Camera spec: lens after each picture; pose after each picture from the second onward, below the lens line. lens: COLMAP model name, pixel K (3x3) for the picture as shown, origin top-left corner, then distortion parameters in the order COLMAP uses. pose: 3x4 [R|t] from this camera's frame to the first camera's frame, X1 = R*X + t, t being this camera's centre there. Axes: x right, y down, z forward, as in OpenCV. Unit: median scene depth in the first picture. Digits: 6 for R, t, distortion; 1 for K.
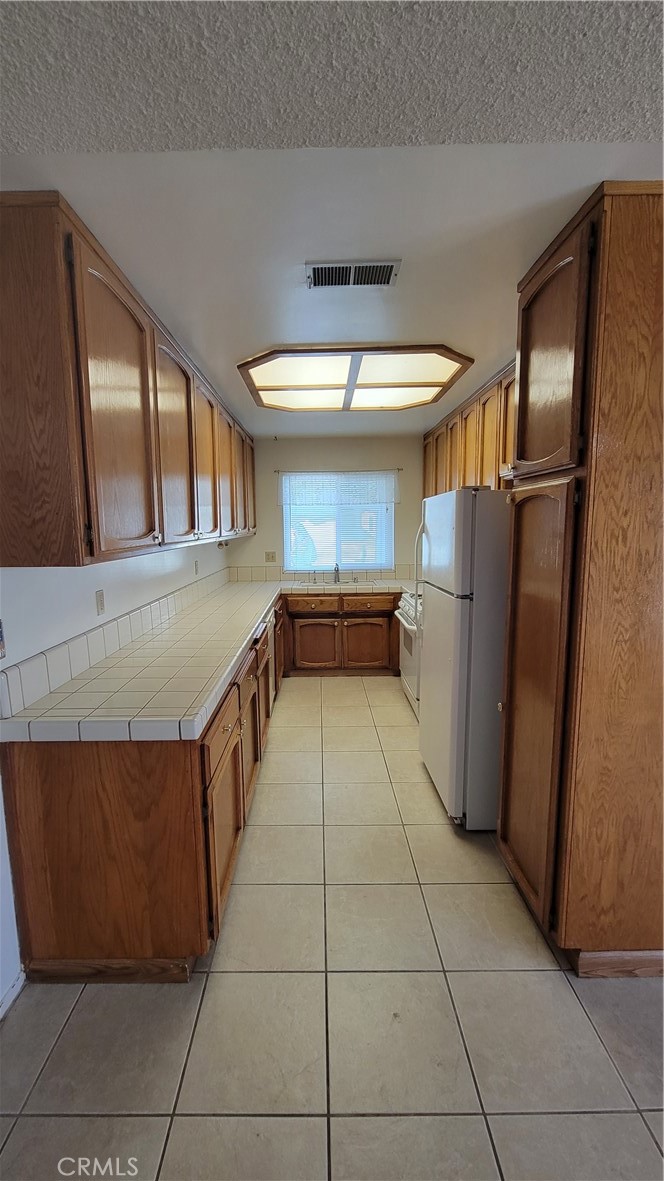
lens RADIAL K [[480.5, 0, 316.2], [0, 480.5, 588.5], [0, 0, 1]] dist [-0.000250, -0.000094]
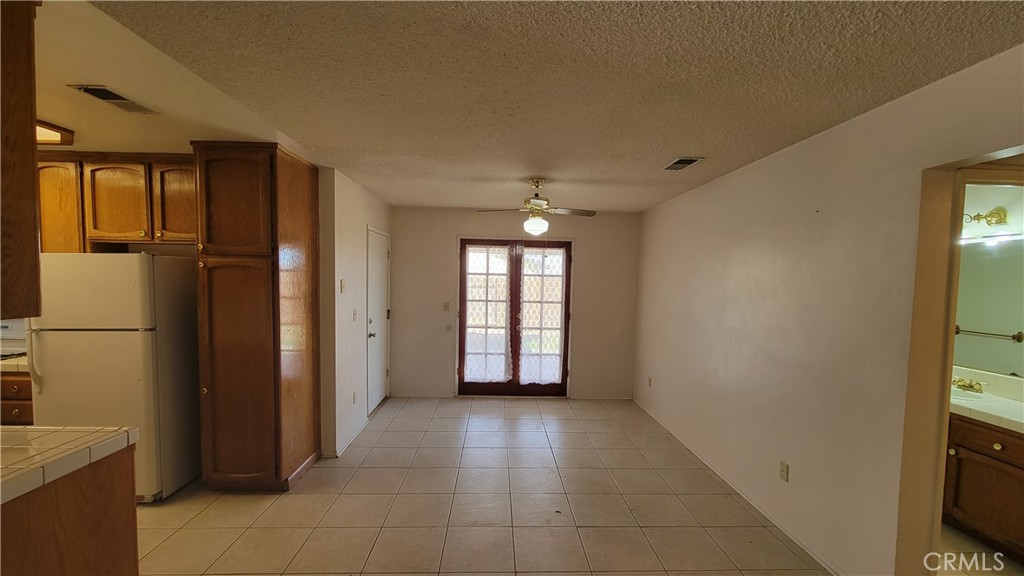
lens RADIAL K [[419.5, 0, 511.1], [0, 419.5, 302.2], [0, 0, 1]] dist [-0.003728, -0.000027]
pose [[-0.041016, -0.046173, 0.998091, -0.453170], [0.115652, 0.991998, 0.050644, -0.001030], [-0.992443, 0.117509, -0.035348, -0.005338]]
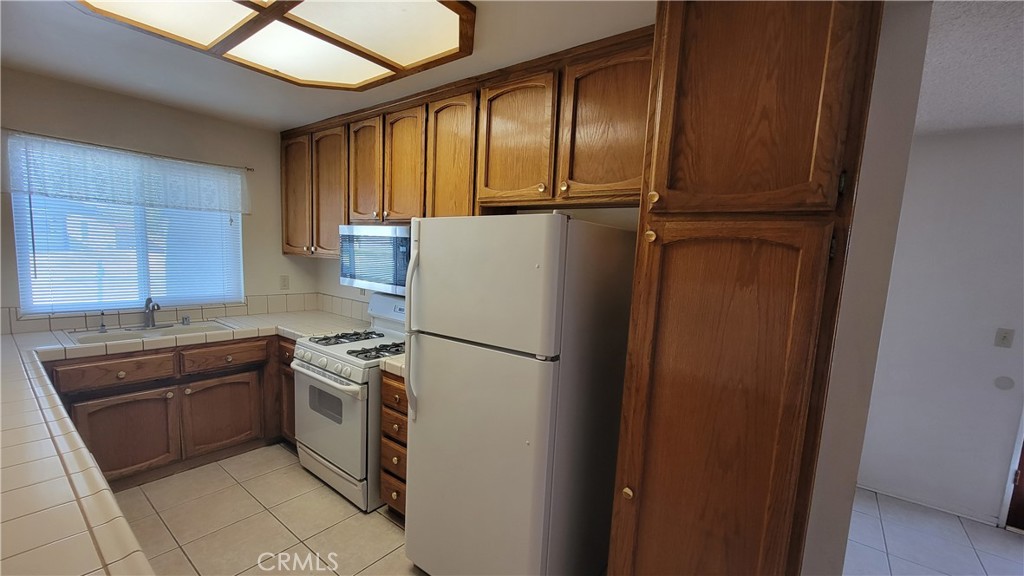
lens RADIAL K [[419.5, 0, 511.1], [0, 419.5, 302.2], [0, 0, 1]] dist [-0.003728, -0.000027]
pose [[0.607539, -0.050845, 0.792661, -0.116966], [0.046695, 0.998509, 0.028259, -0.043459], [-0.792916, 0.019845, 0.609008, 0.310290]]
